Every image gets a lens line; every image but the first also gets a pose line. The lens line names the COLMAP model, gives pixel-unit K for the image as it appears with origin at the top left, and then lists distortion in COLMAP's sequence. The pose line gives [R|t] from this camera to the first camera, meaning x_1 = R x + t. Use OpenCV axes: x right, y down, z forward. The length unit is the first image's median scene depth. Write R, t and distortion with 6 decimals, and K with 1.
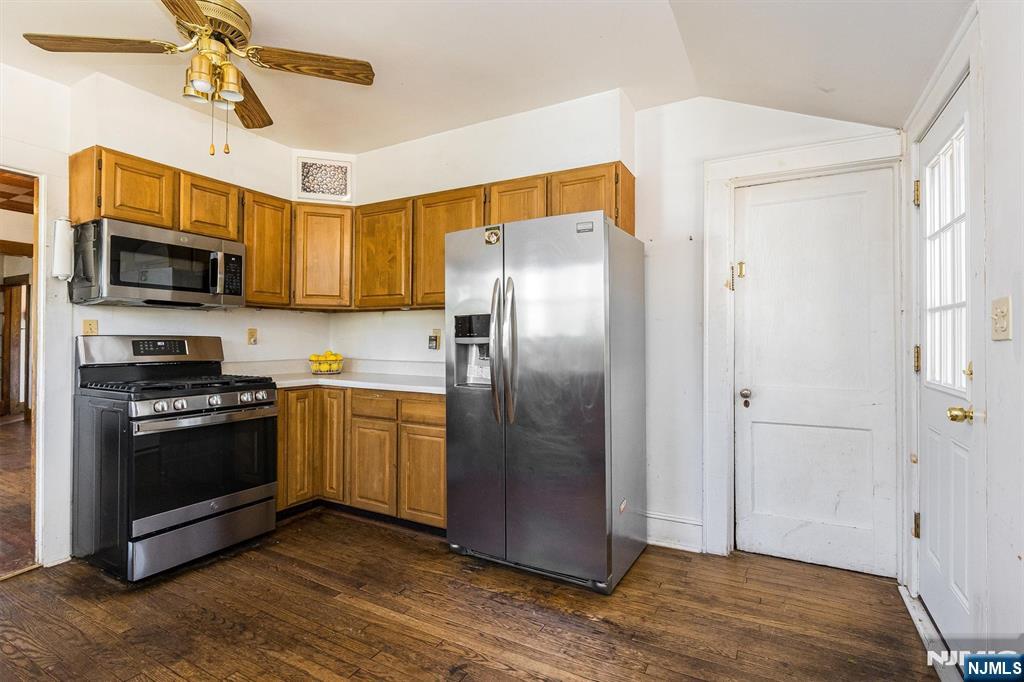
lens RADIAL K [[492.6, 0, 518.1], [0, 492.6, 335.0], [0, 0, 1]] dist [-0.001715, -0.000439]
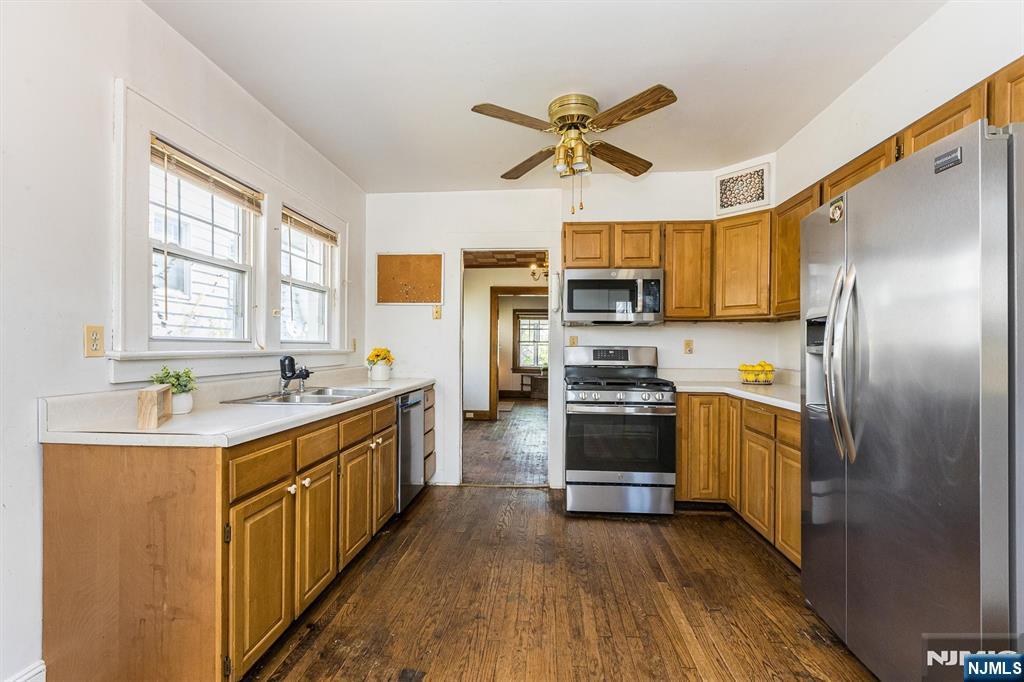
lens RADIAL K [[464.7, 0, 507.5], [0, 464.7, 351.7], [0, 0, 1]] dist [0.000443, 0.000460]
pose [[0.399740, 0.004358, -0.916618, 0.366891], [0.004289, 0.999969, 0.006625, 0.007306], [0.916618, -0.006580, 0.399709, 0.230188]]
